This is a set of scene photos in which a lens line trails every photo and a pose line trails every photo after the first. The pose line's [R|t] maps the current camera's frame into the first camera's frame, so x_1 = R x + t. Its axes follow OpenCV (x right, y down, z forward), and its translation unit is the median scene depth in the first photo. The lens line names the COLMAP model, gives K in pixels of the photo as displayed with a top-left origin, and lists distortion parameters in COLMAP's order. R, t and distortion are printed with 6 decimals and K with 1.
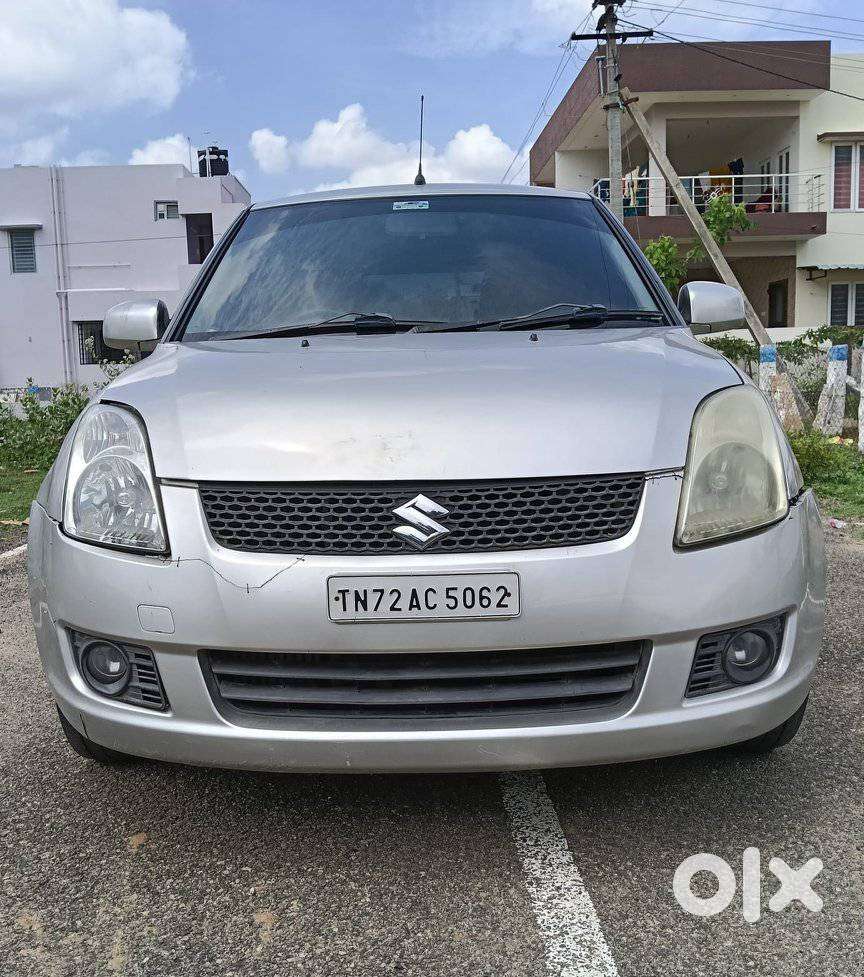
lens RADIAL K [[1058.9, 0, 432.0], [0, 1058.9, 488.5], [0, 0, 1]] dist [0.033043, -0.010394]
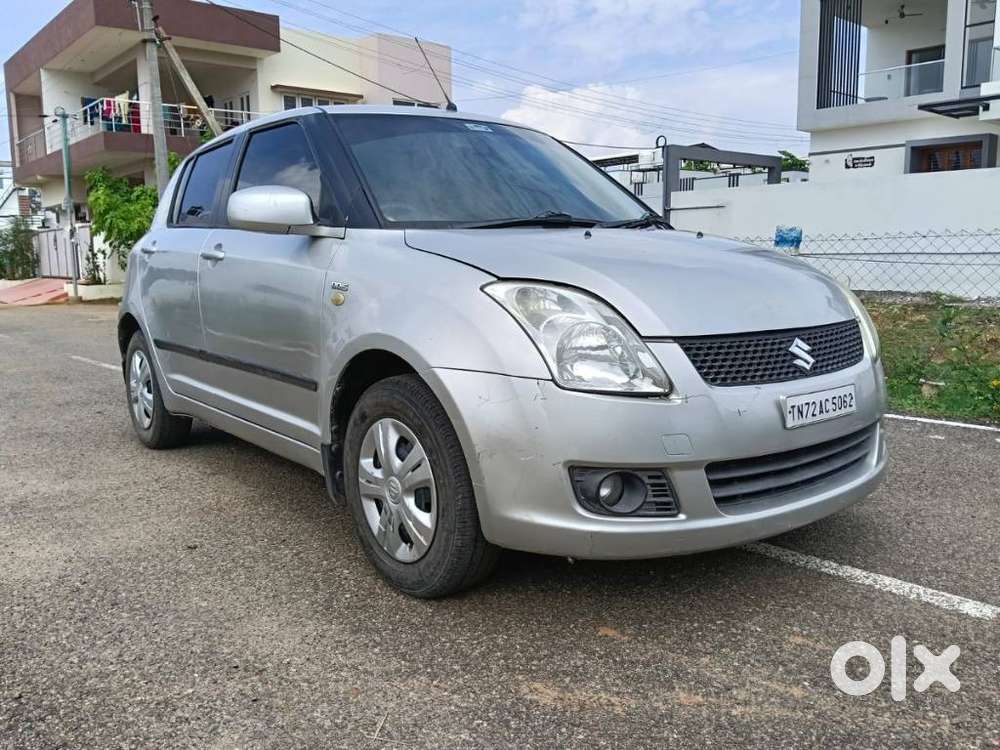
lens RADIAL K [[818.6, 0, 500.7], [0, 818.6, 360.6], [0, 0, 1]] dist [0.050872, -0.121645]
pose [[0.789873, -0.066435, 0.609661, -1.035237], [0.062042, 0.997671, 0.028336, -0.020838], [-0.610124, 0.015443, 0.792156, 0.341323]]
